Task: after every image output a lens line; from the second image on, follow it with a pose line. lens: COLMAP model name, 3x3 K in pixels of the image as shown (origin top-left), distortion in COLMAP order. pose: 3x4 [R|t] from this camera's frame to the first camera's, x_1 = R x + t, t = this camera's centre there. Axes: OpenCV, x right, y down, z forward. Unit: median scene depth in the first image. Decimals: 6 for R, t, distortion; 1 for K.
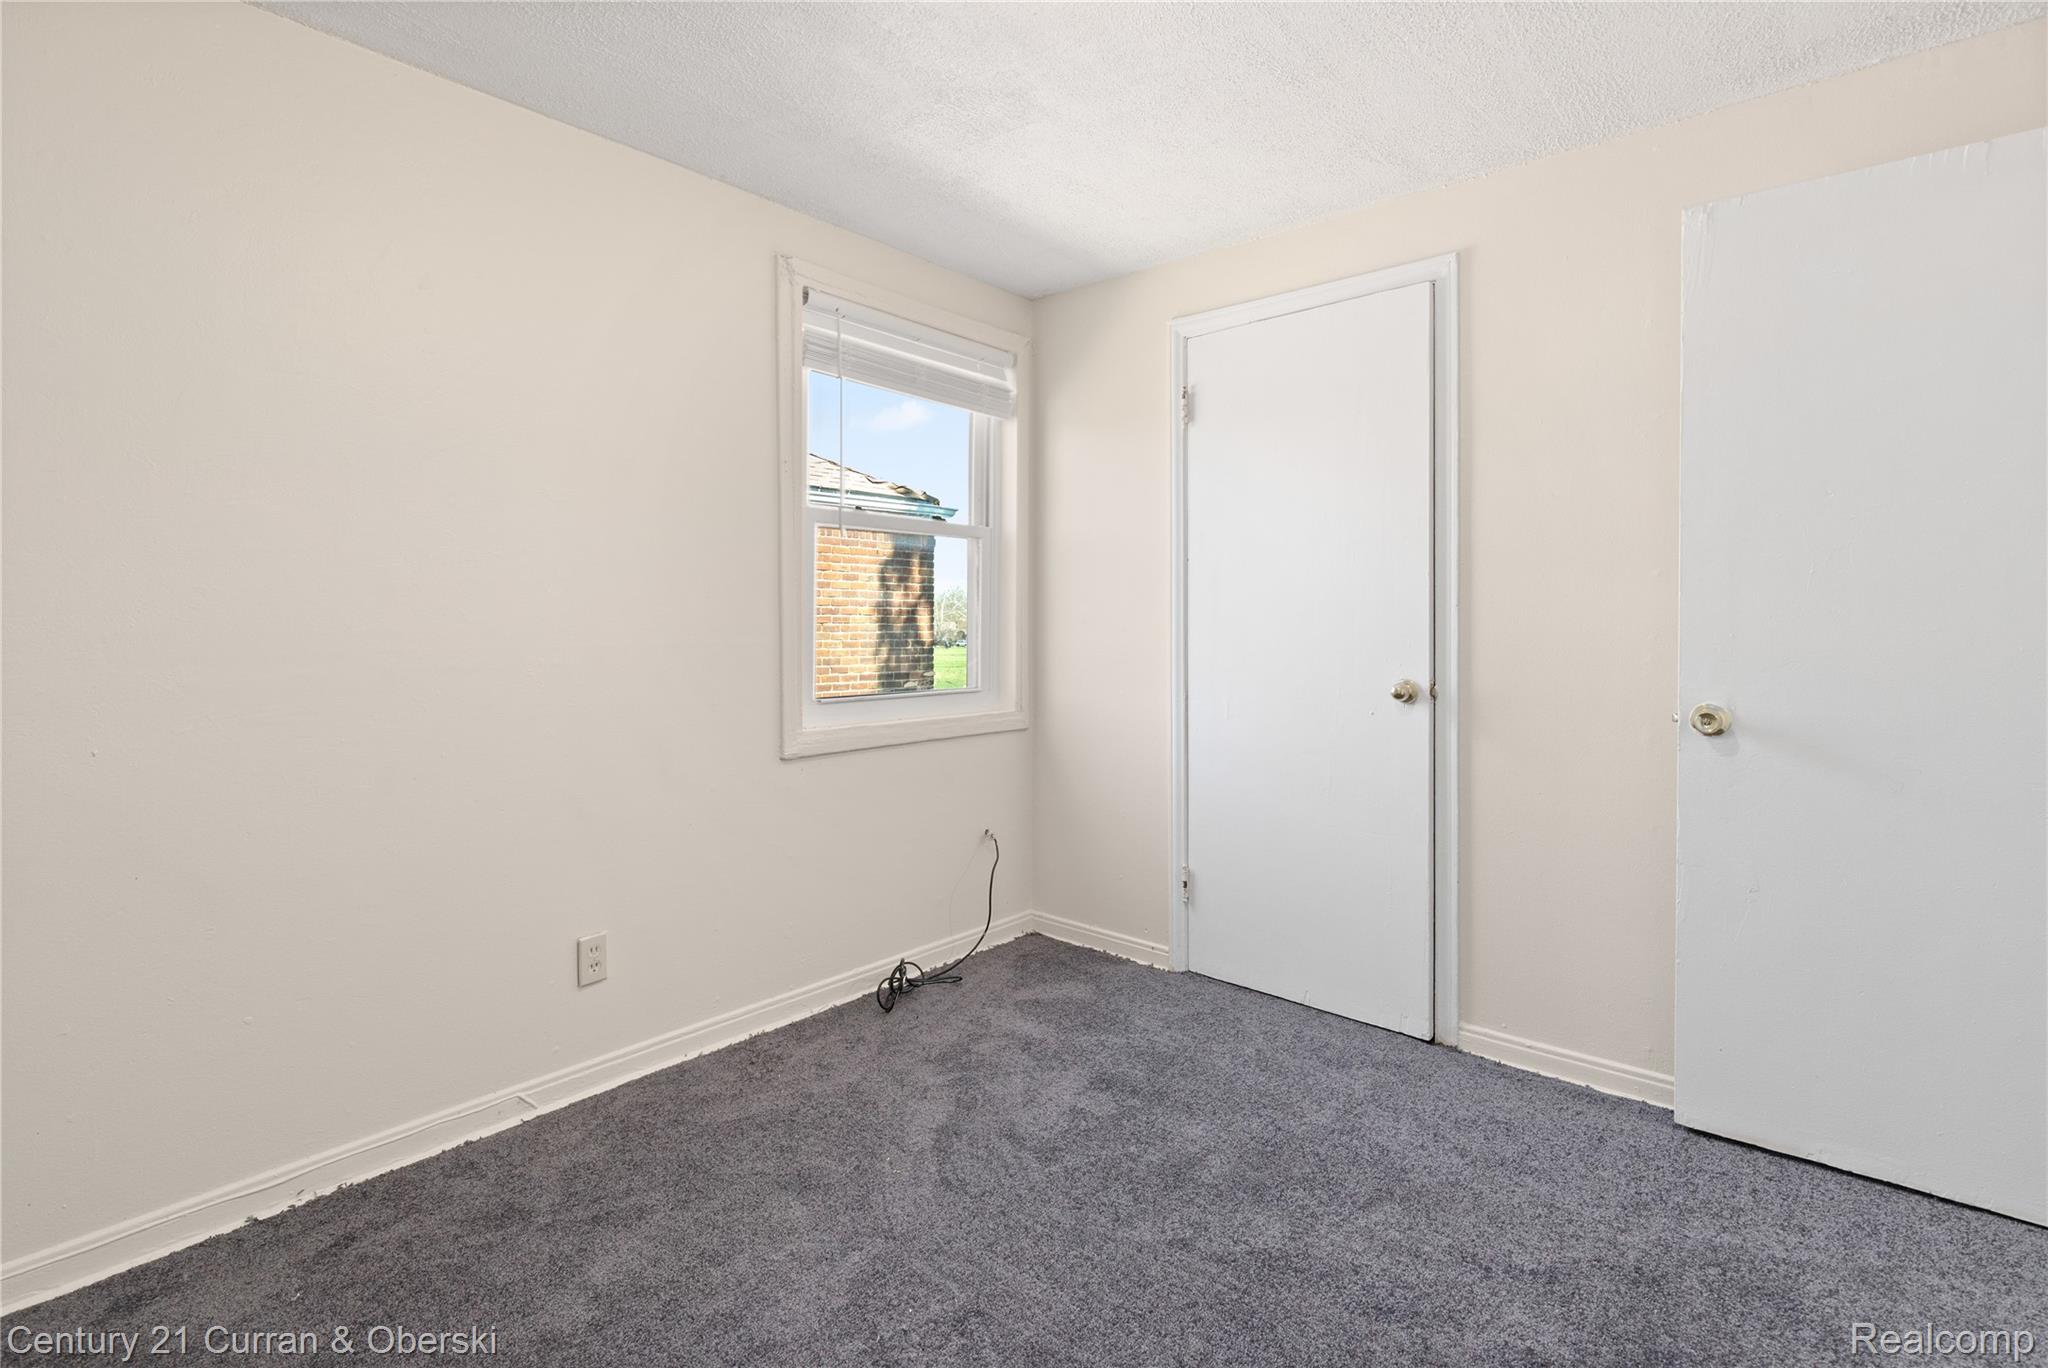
lens RADIAL K [[972.6, 0, 1020.3], [0, 972.6, 637.7], [0, 0, 1]] dist [-0.000260, 0.000305]
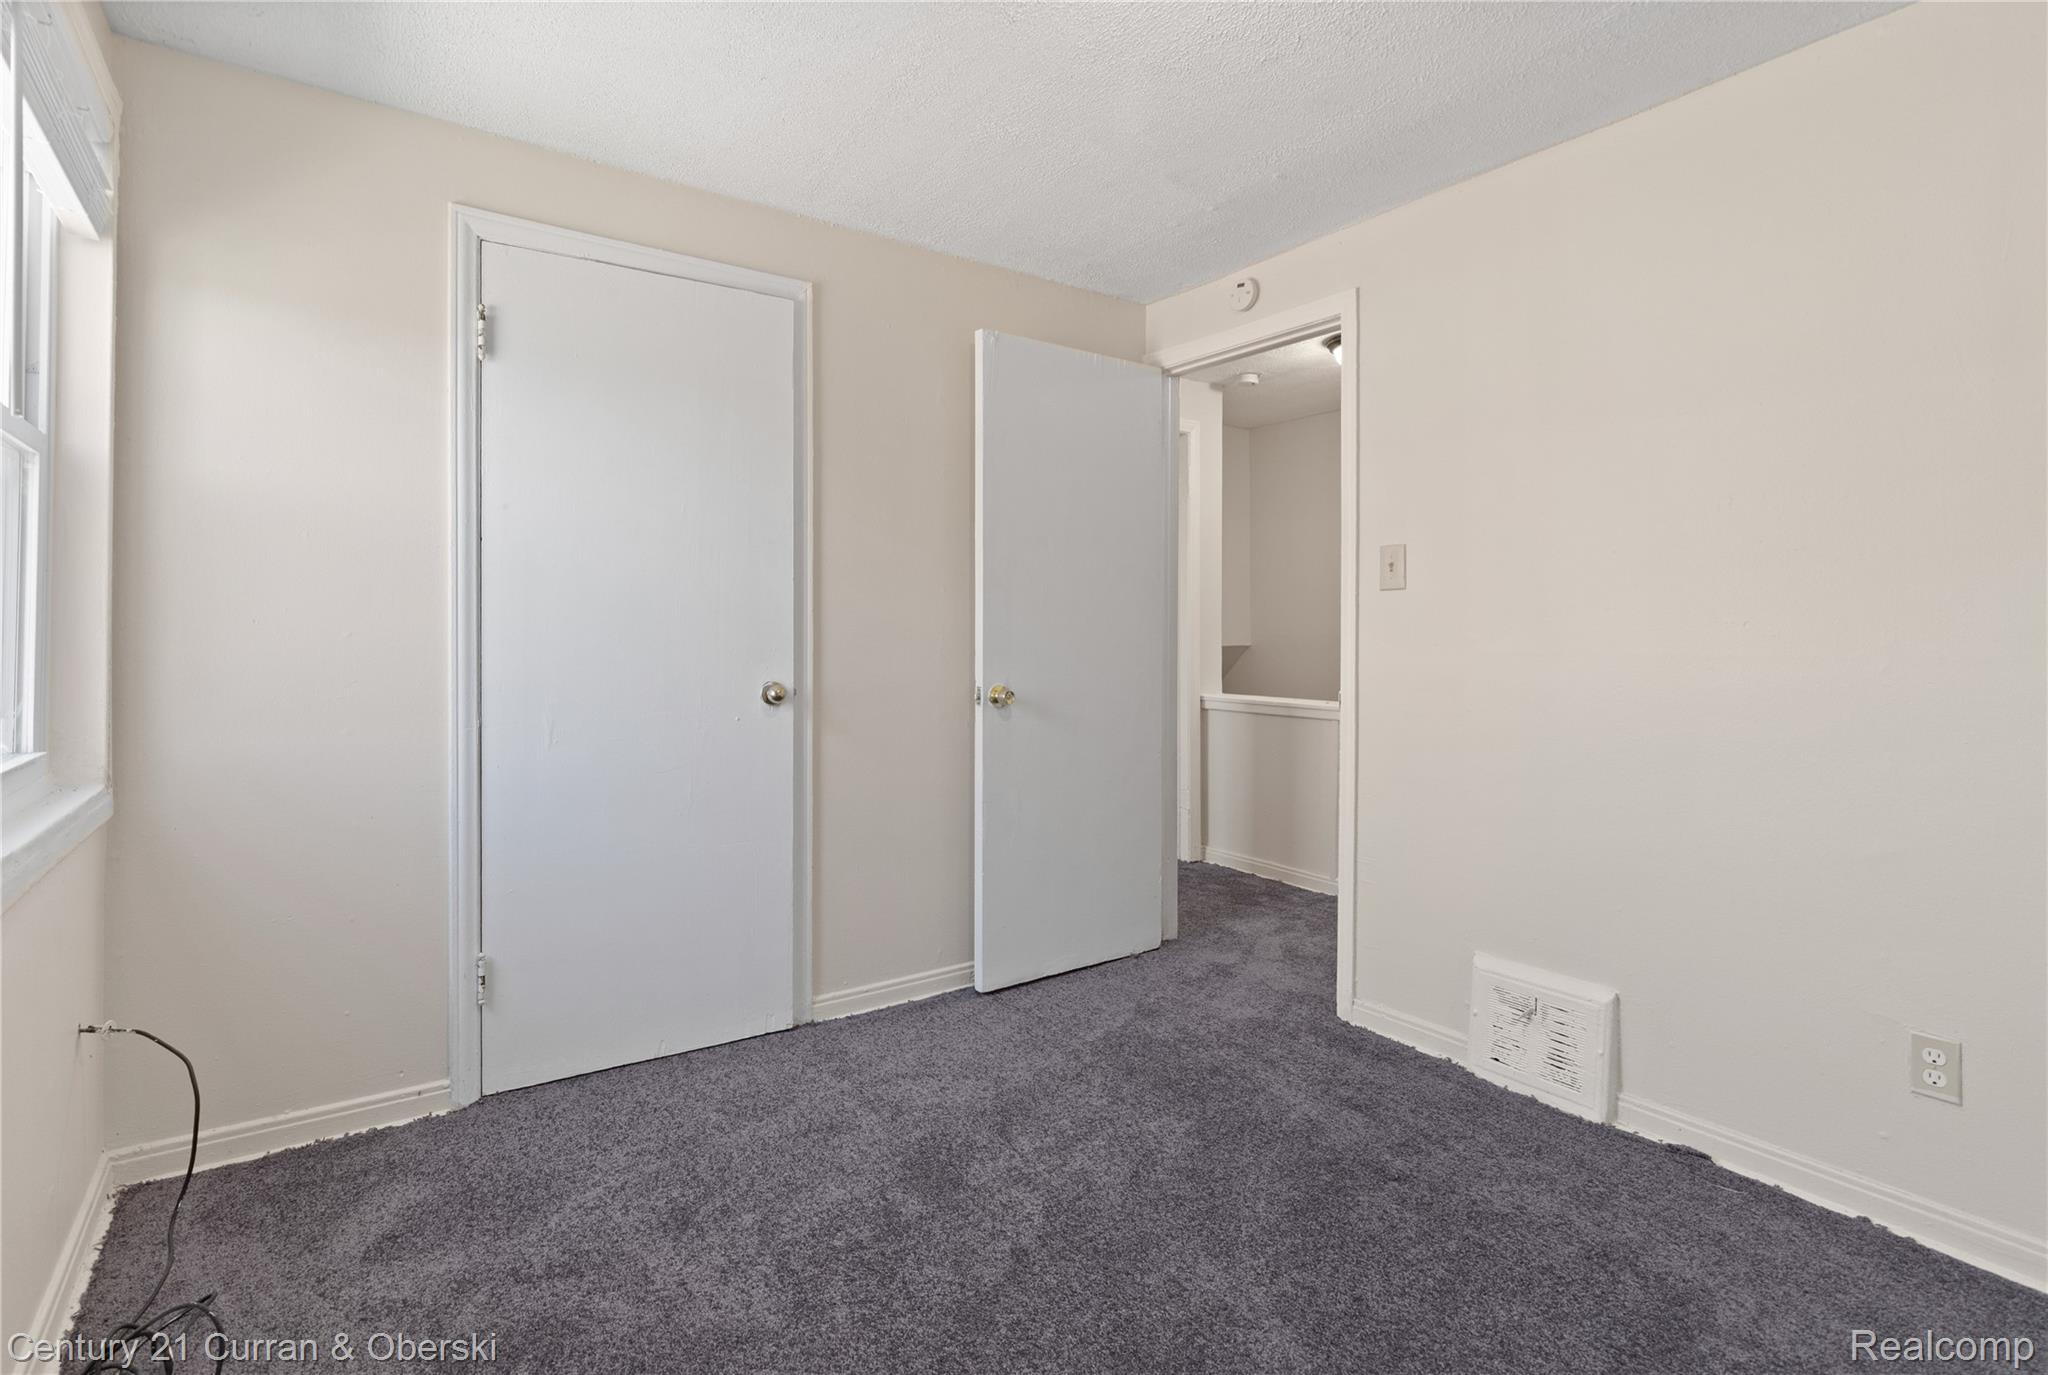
lens RADIAL K [[975.9, 0, 1020.9], [0, 975.9, 636.9], [0, 0, 1]] dist [-0.000584, -0.000287]
pose [[0.236263, -0.003045, 0.971684, -0.538752], [0.009398, 0.999955, 0.000849, -0.003731], [-0.971644, 0.008932, 0.236281, 0.510538]]
